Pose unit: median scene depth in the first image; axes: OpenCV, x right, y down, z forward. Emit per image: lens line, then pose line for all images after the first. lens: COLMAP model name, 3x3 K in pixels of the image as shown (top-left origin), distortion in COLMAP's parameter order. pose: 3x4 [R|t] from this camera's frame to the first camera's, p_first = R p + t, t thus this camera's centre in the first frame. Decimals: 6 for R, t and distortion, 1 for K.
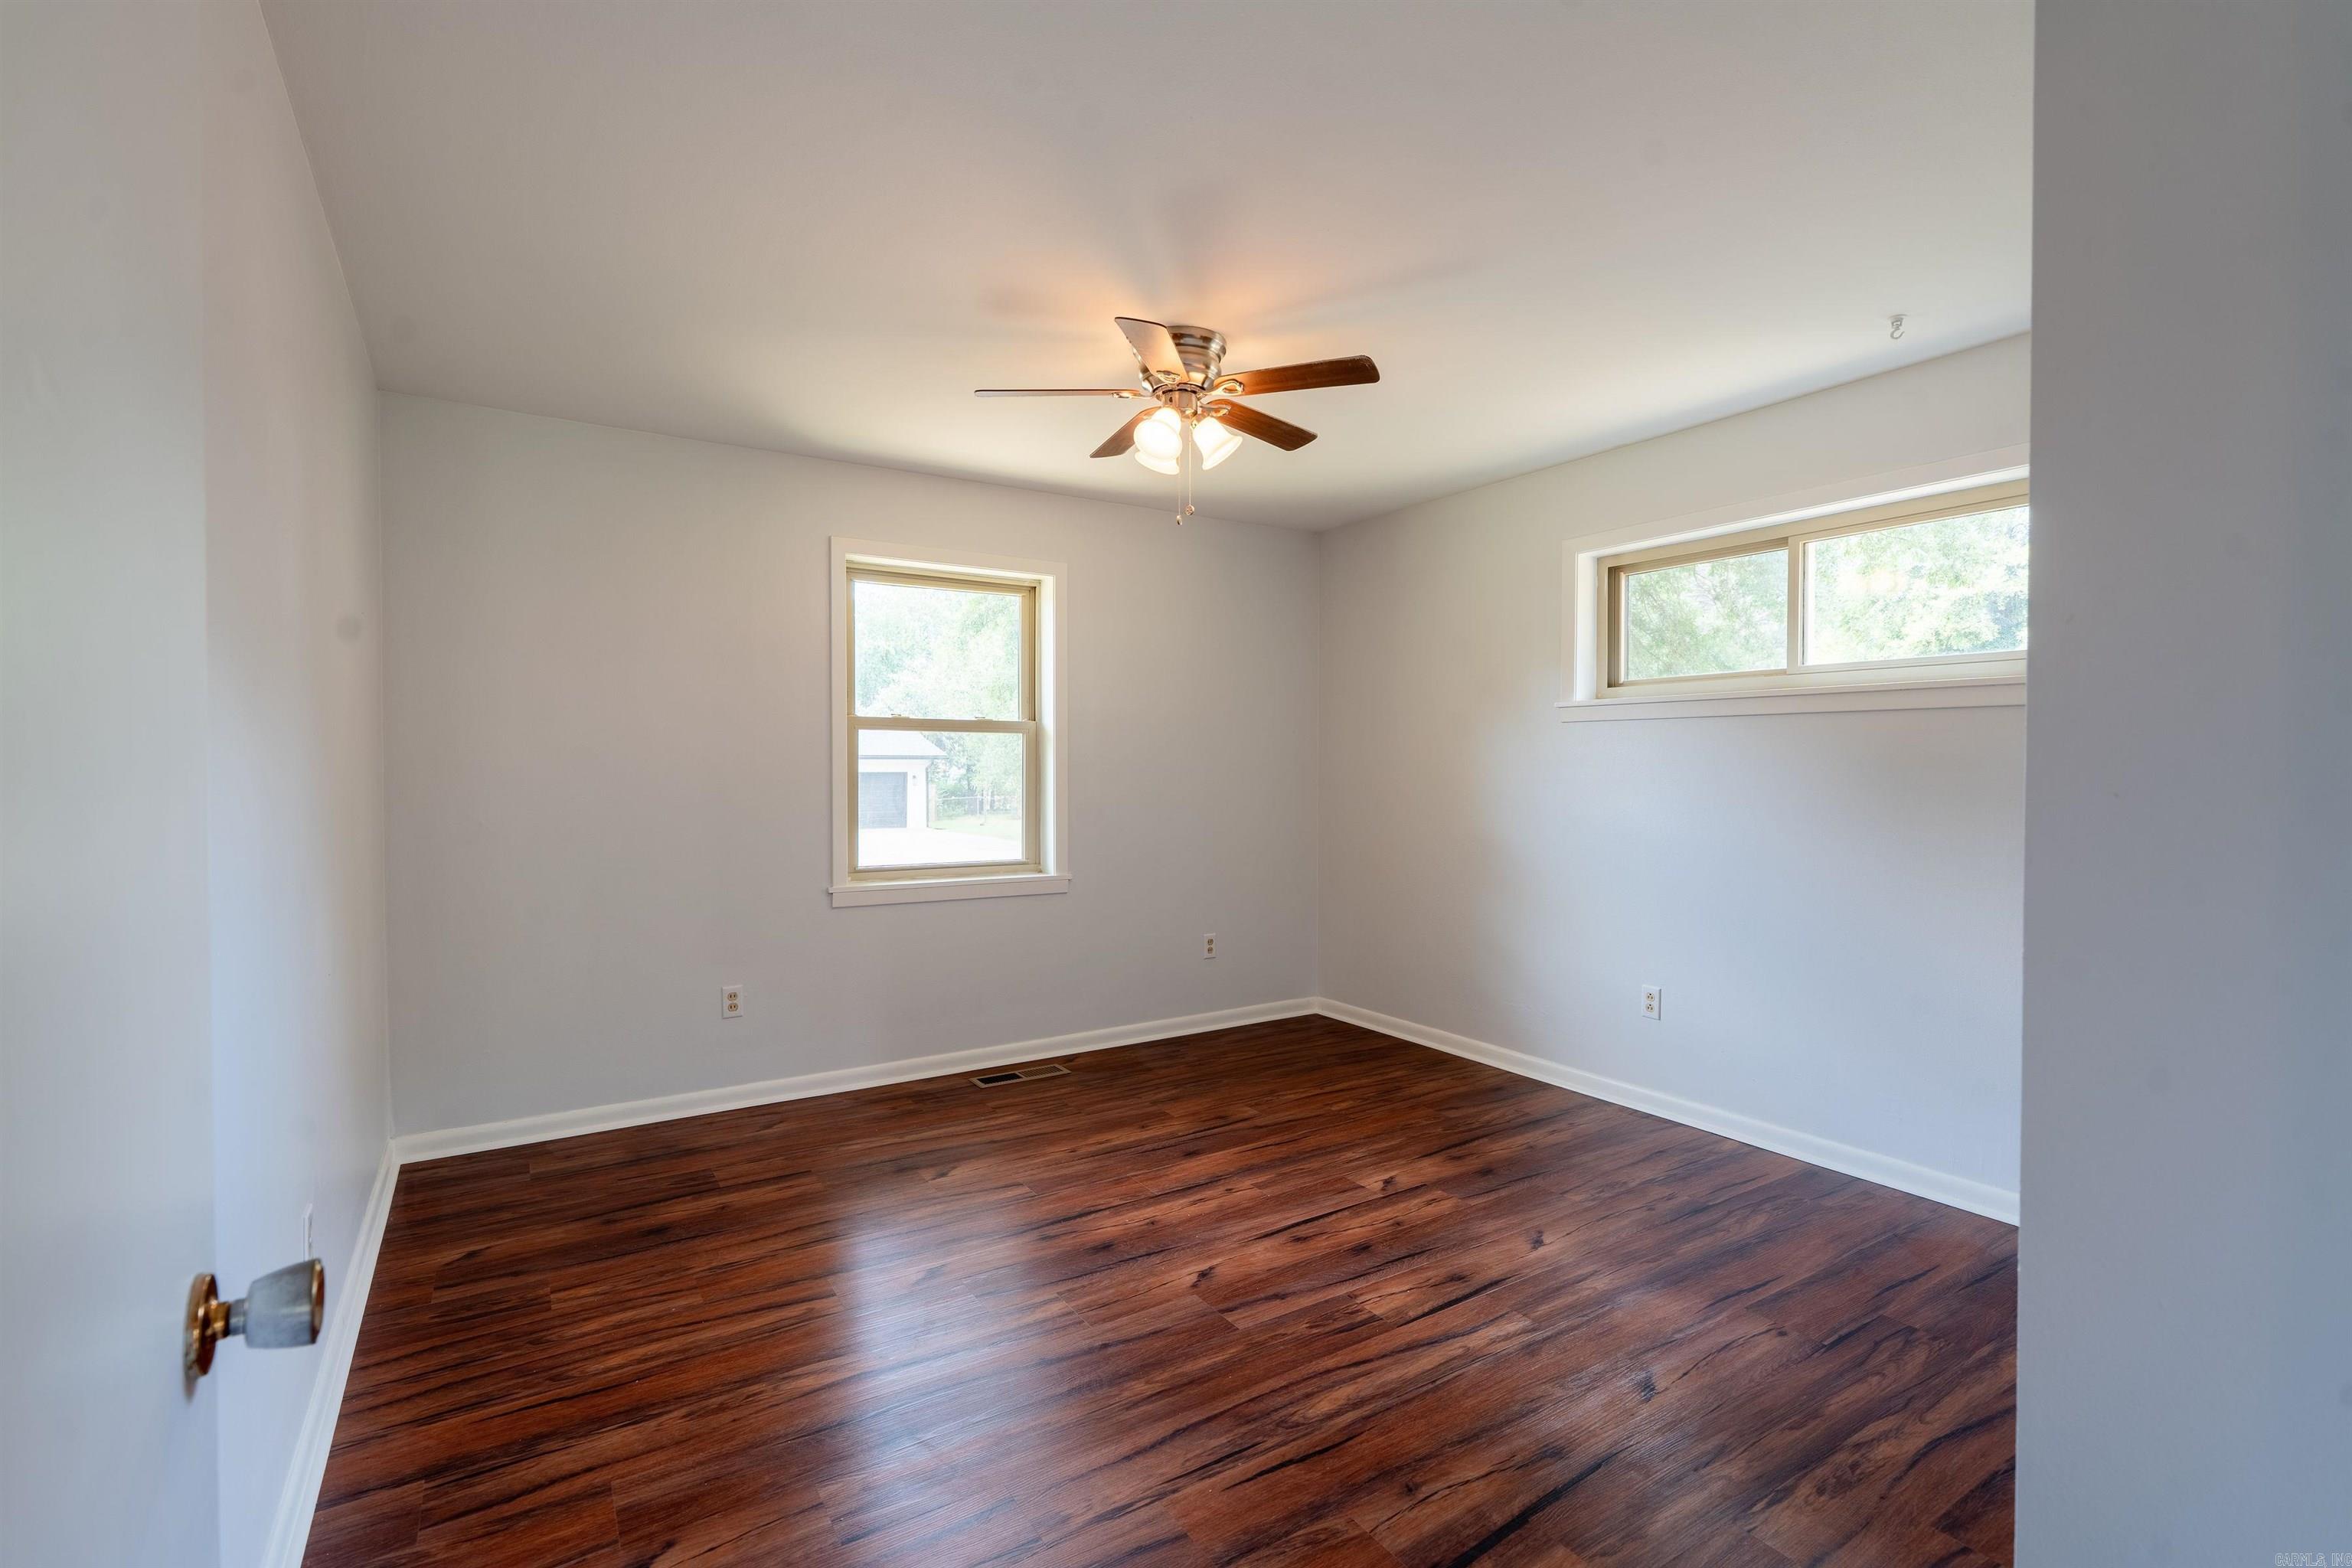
lens RADIAL K [[1052.9, 0, 1171.9], [0, 1052.9, 781.1], [0, 0, 1]] dist [-0.006181, 0.001780]
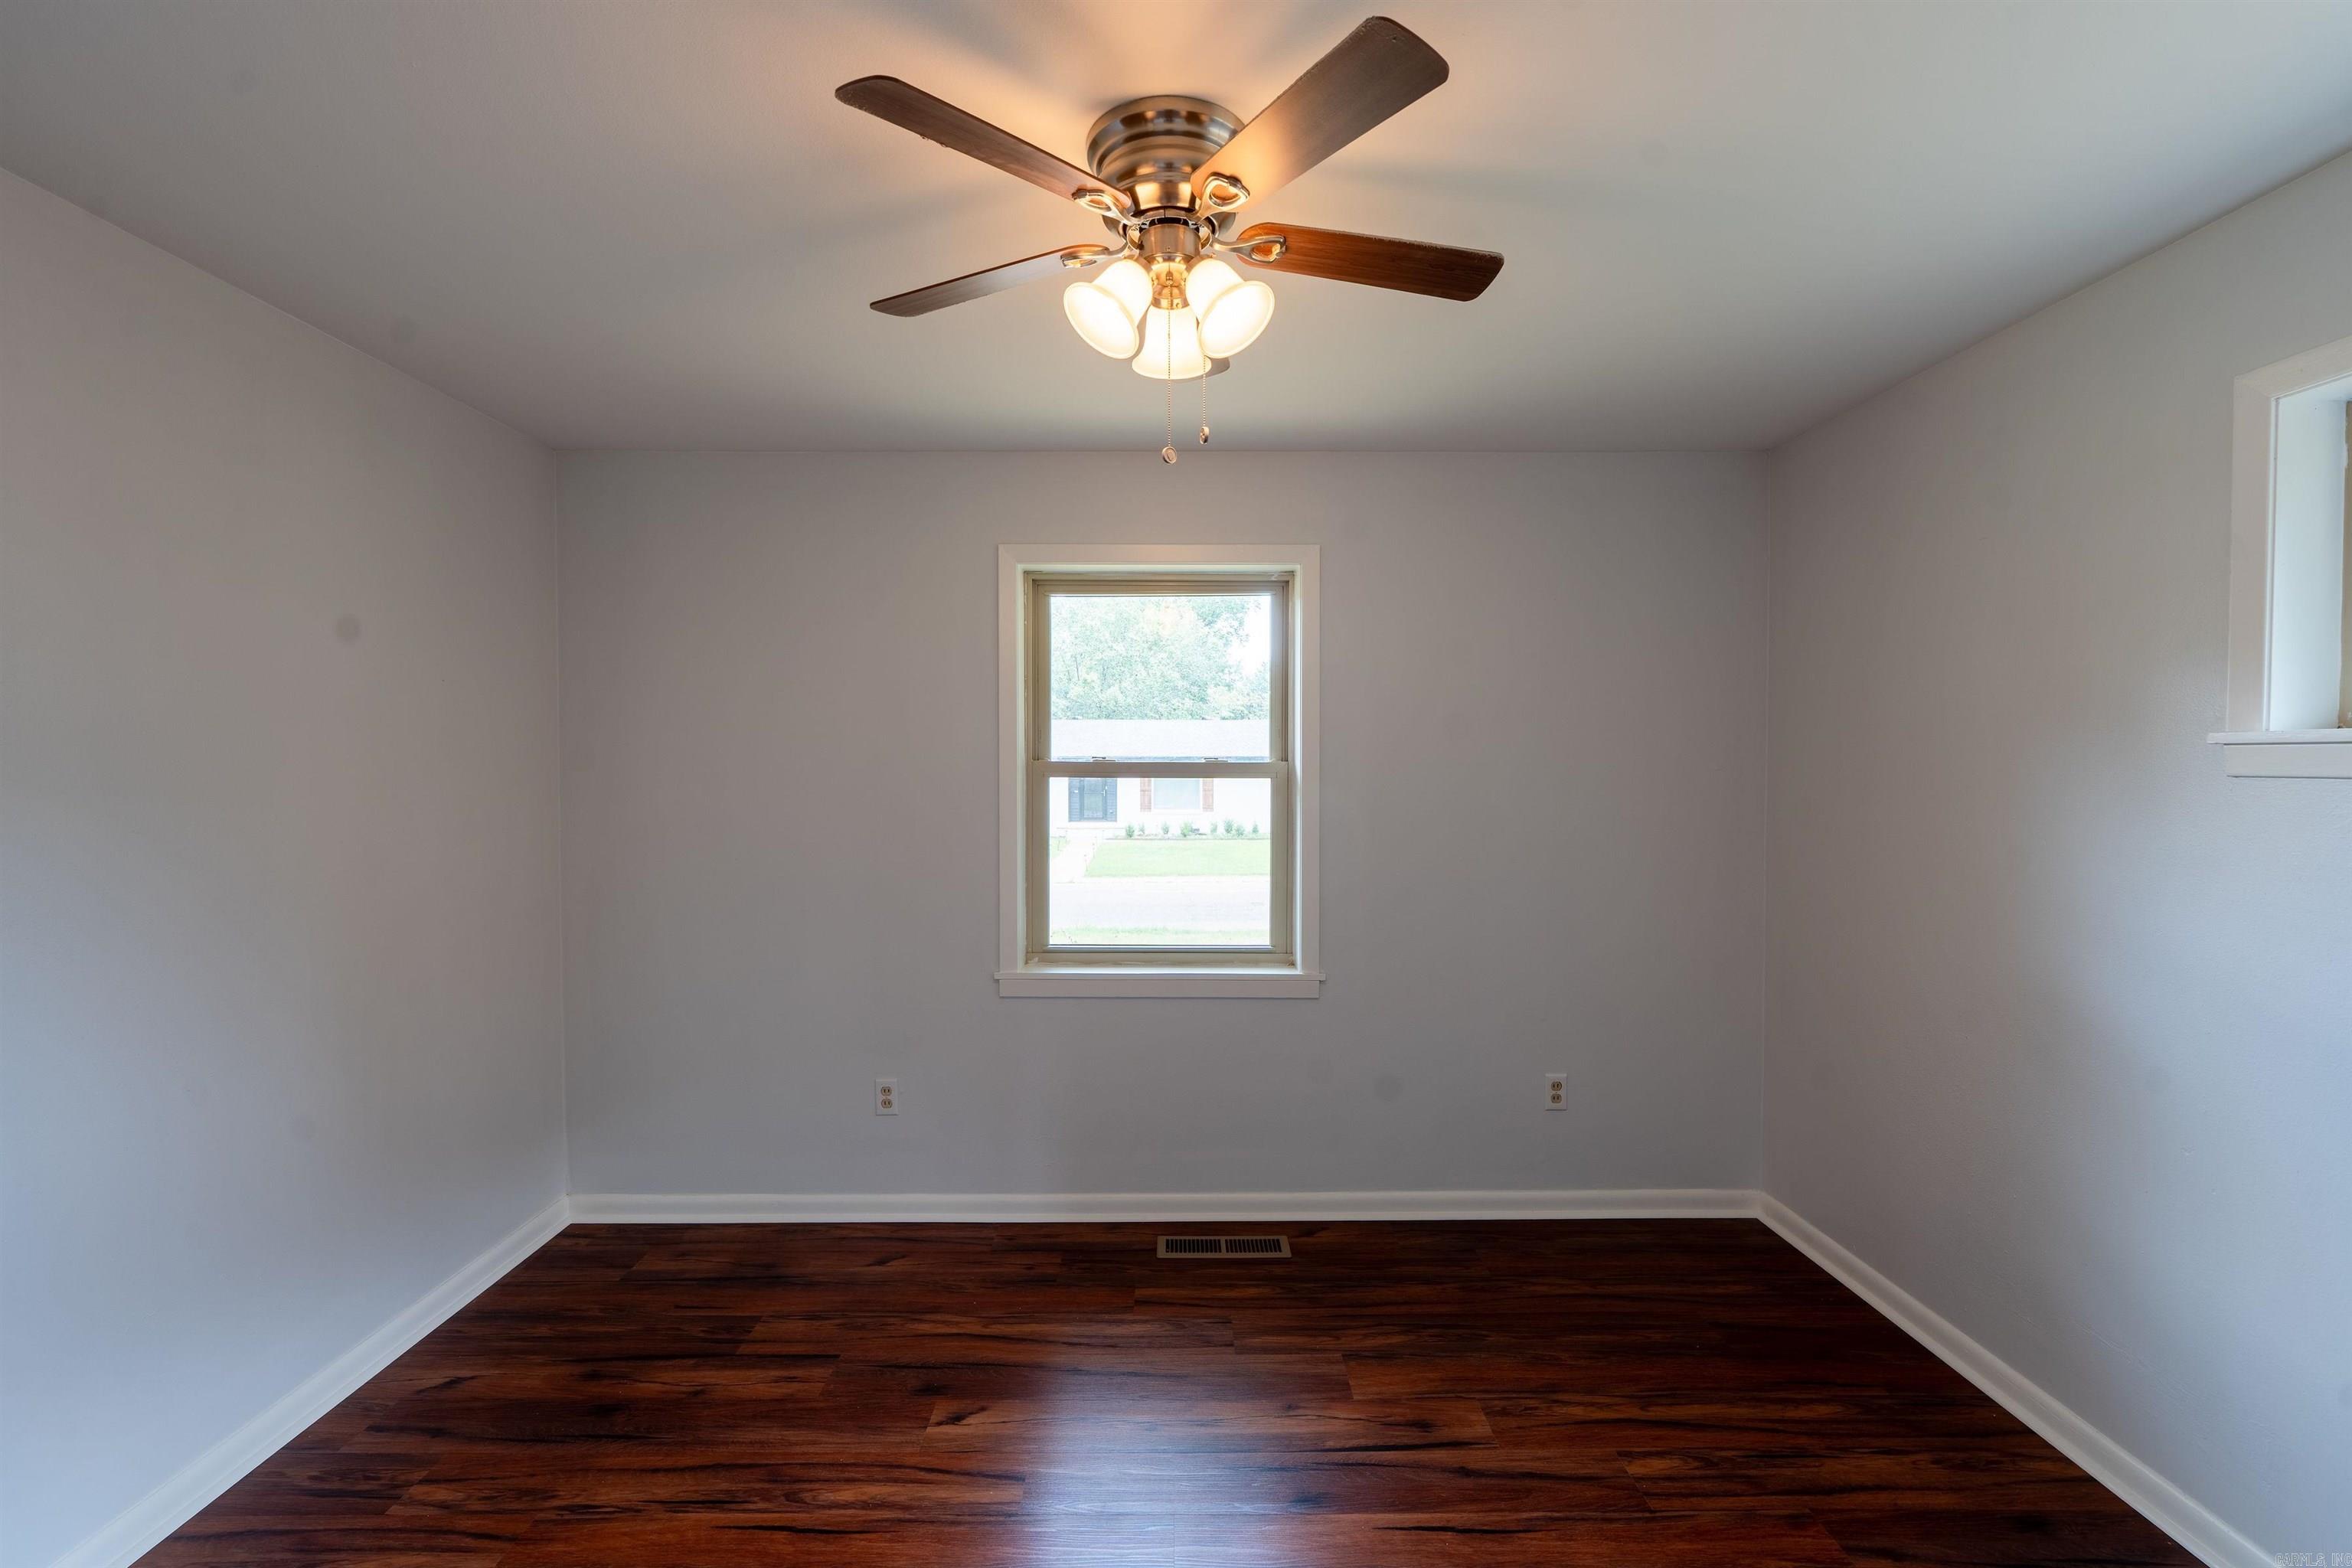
lens RADIAL K [[1052.9, 0, 1171.9], [0, 1052.9, 781.1], [0, 0, 1]] dist [-0.006181, 0.001780]
pose [[0.845511, 0.008763, -0.533886, 0.257010], [-0.006266, 0.999959, 0.006489, -0.061067], [0.533921, -0.002141, 0.845532, 0.422681]]
